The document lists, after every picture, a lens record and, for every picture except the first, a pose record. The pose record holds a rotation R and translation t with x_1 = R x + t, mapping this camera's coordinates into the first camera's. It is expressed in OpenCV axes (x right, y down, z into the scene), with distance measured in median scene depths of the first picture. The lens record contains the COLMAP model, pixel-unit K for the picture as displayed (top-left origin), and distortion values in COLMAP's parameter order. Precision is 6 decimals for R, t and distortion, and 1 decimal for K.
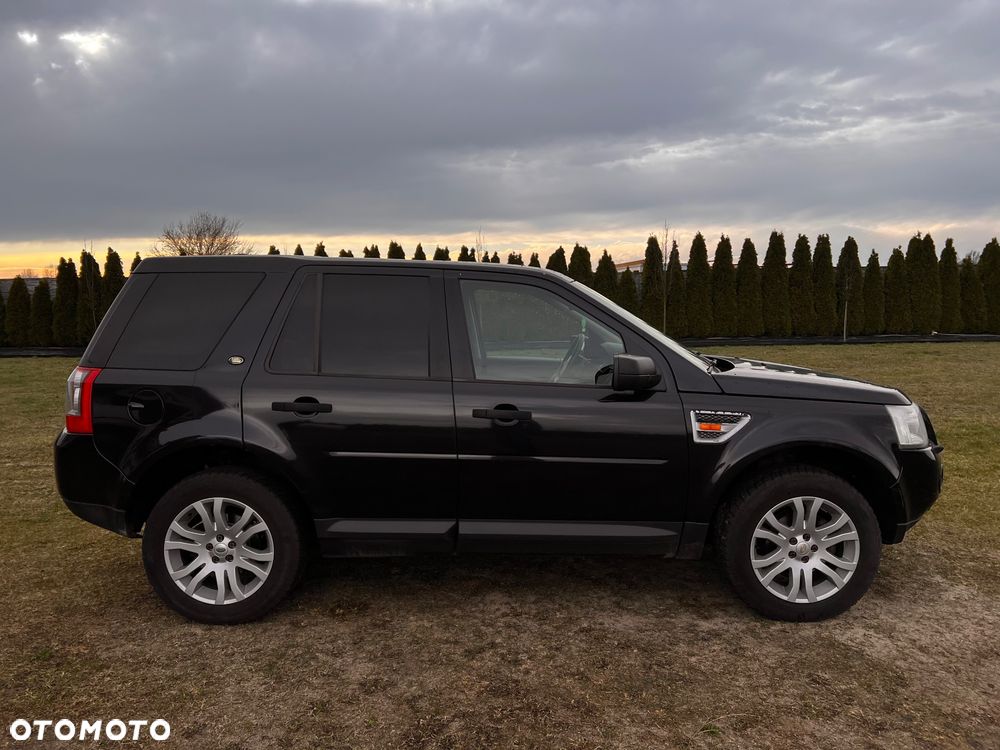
lens RADIAL K [[743.5, 0, 495.8], [0, 743.5, 399.3], [0, 0, 1]] dist [0.042816, -0.040515]
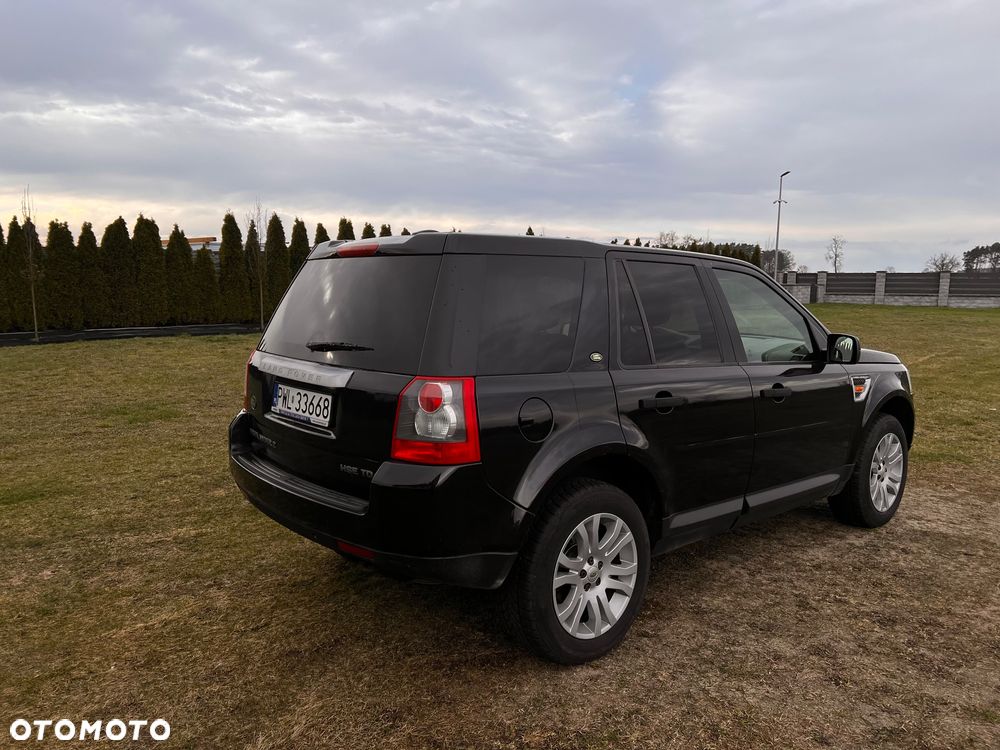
lens RADIAL K [[750.7, 0, 502.7], [0, 750.7, 394.0], [0, 0, 1]] dist [0.054290, -0.057422]
pose [[0.752828, -0.084189, 0.652811, -0.866405], [0.074480, 0.996312, 0.042597, -0.045414], [-0.653990, 0.016553, 0.756322, 0.348567]]
